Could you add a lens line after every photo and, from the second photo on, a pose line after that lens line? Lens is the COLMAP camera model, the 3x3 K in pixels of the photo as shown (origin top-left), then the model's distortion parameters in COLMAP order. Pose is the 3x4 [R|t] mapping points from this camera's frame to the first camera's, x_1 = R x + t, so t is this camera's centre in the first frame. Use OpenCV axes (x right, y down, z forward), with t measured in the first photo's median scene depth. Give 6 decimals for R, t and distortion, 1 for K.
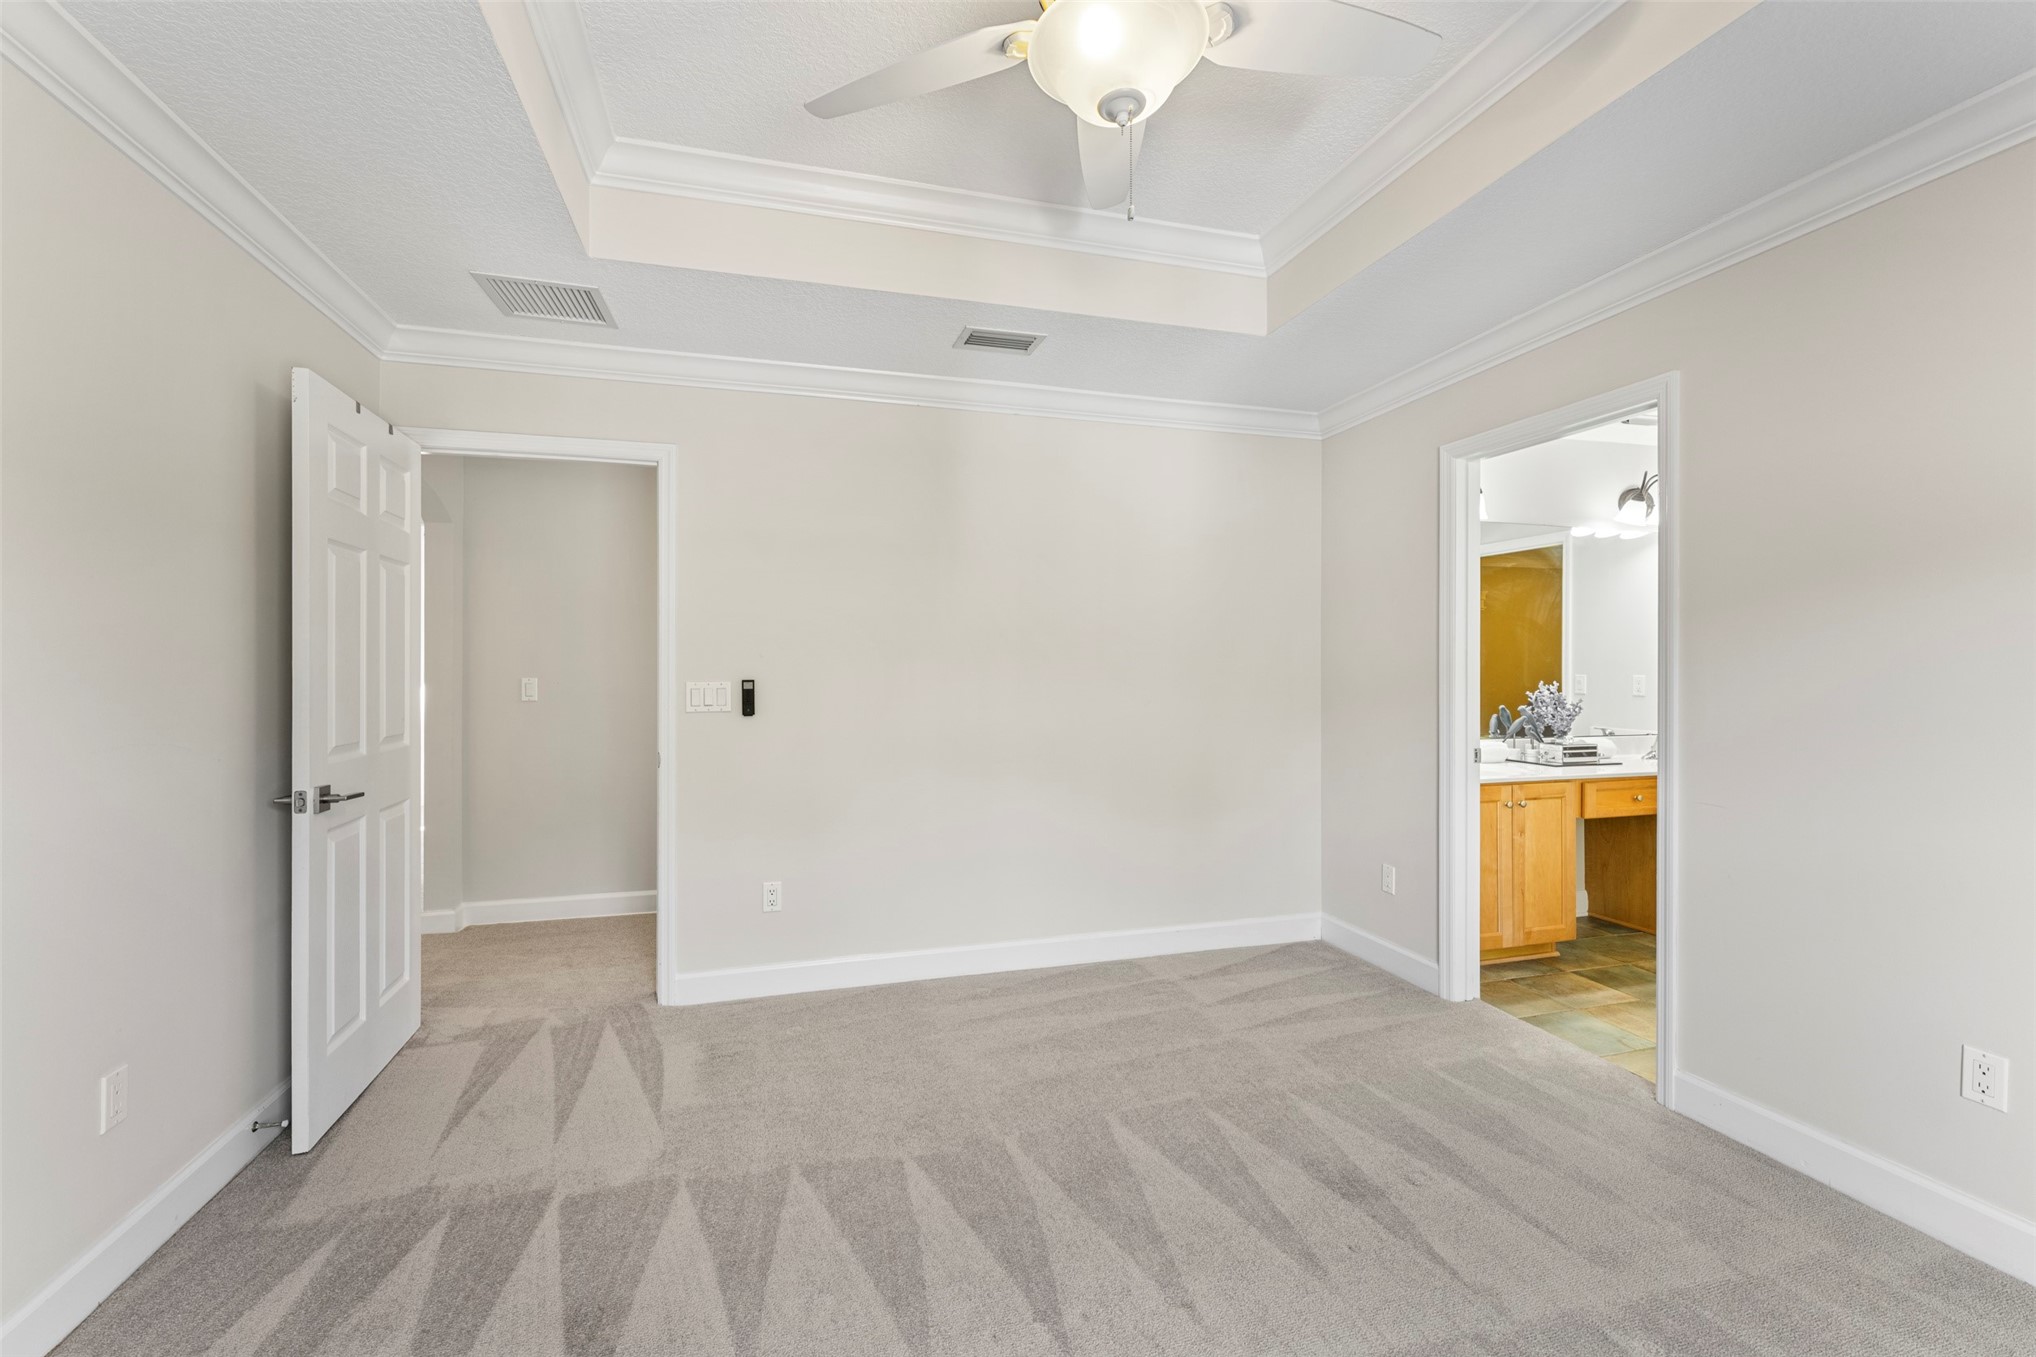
lens RADIAL K [[839.9, 0, 1016.3], [0, 839.9, 637.1], [0, 0, 1]] dist [-0.000960, -0.000082]
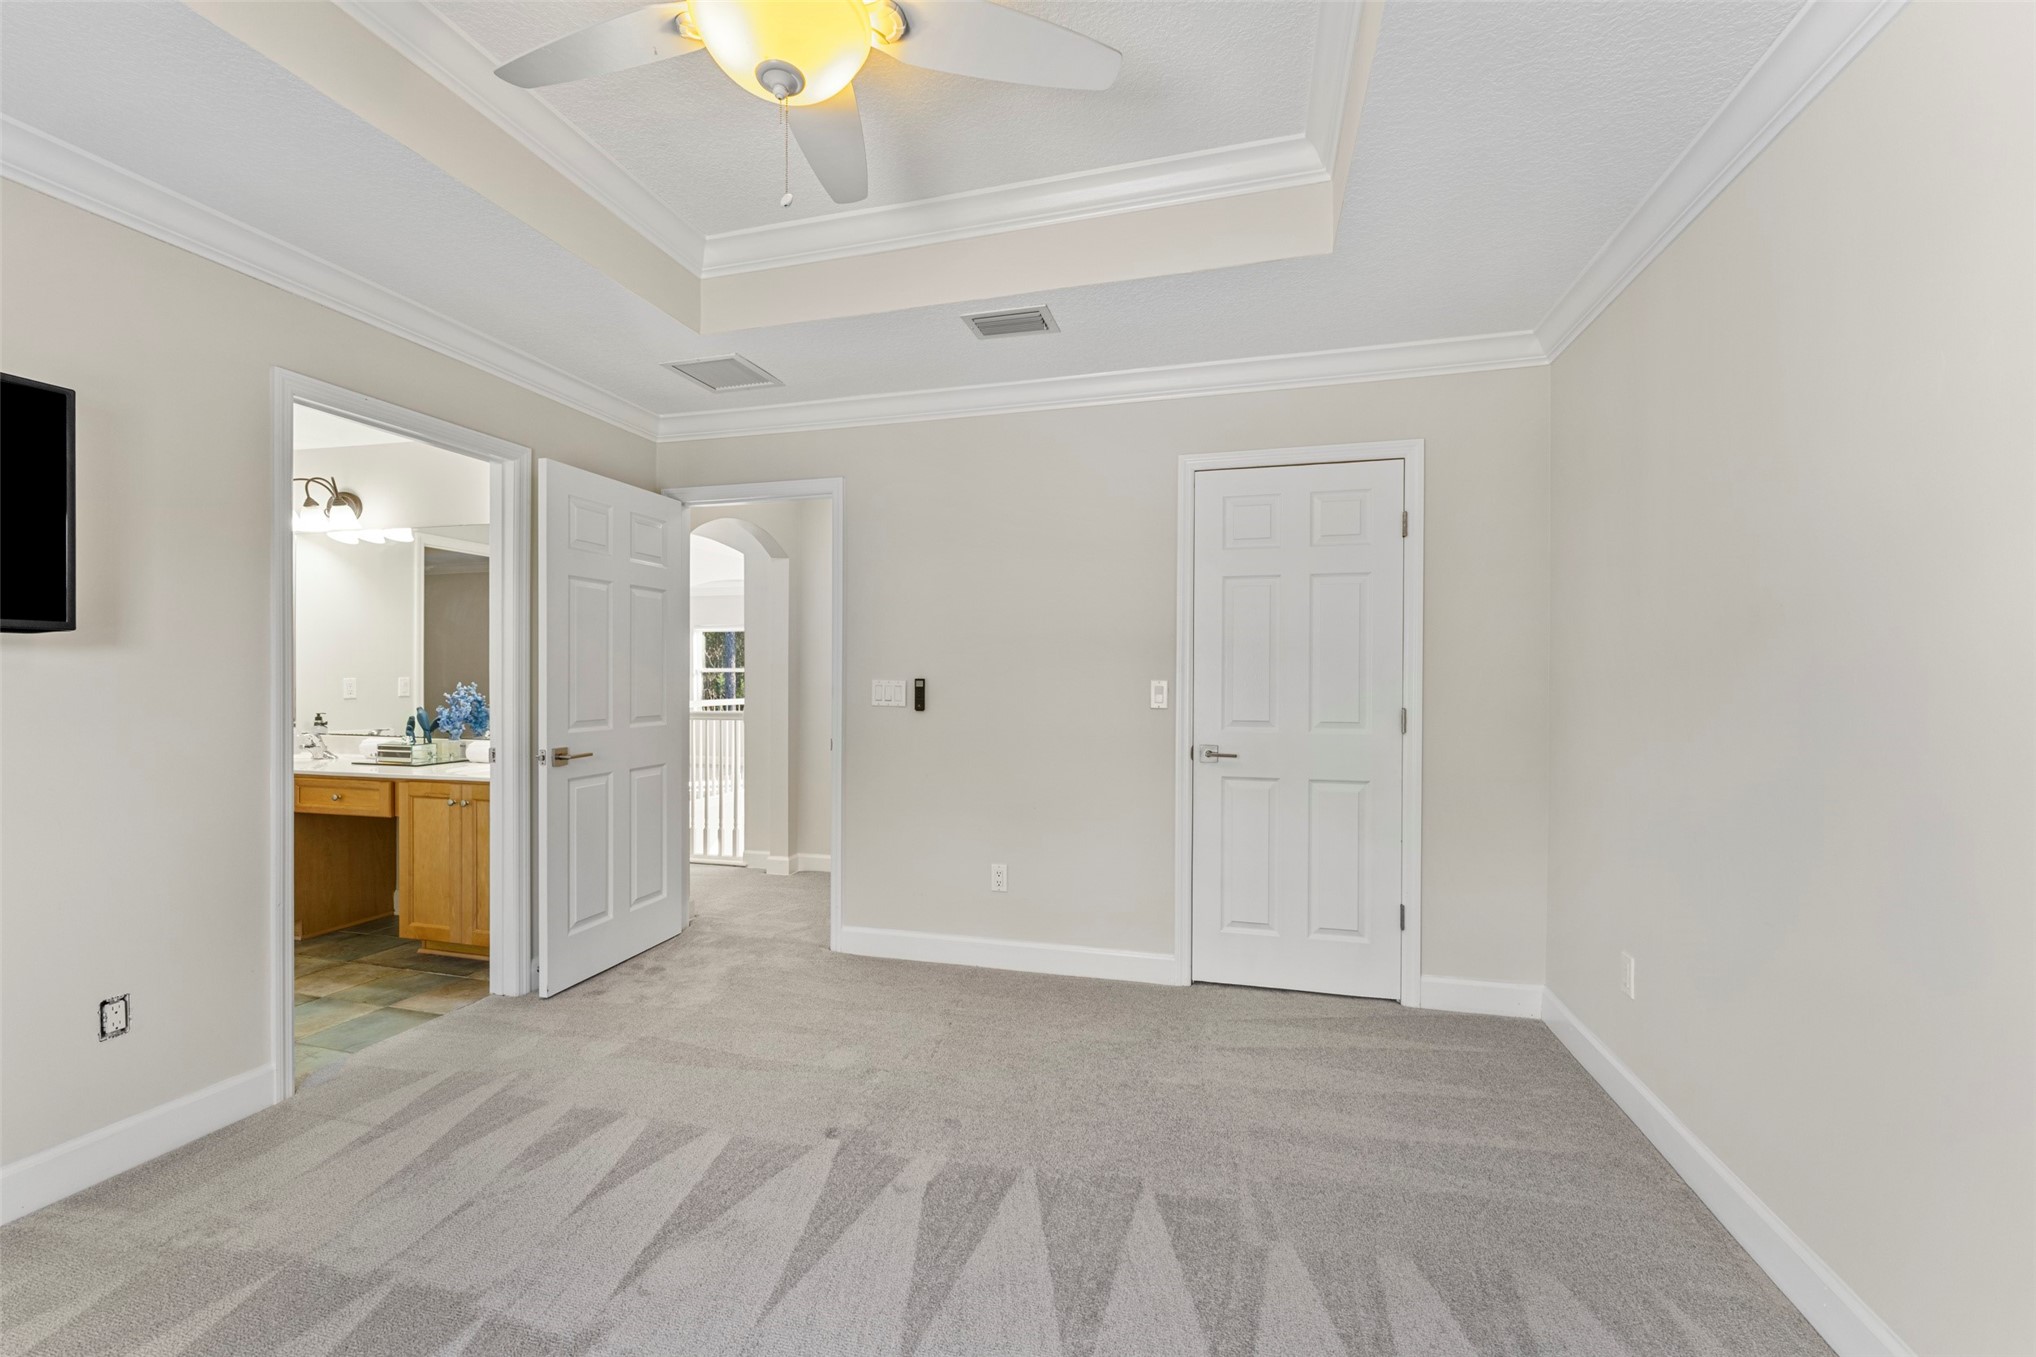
lens RADIAL K [[849.7, 0, 1018.0], [0, 849.7, 678.5], [0, 0, 1]] dist [-0.000180, 0.000049]
pose [[0.852315, 0.011396, -0.522905, 1.620254], [0.013739, 0.998930, 0.044165, 0.011909], [0.522849, -0.044827, 0.851246, 0.462323]]
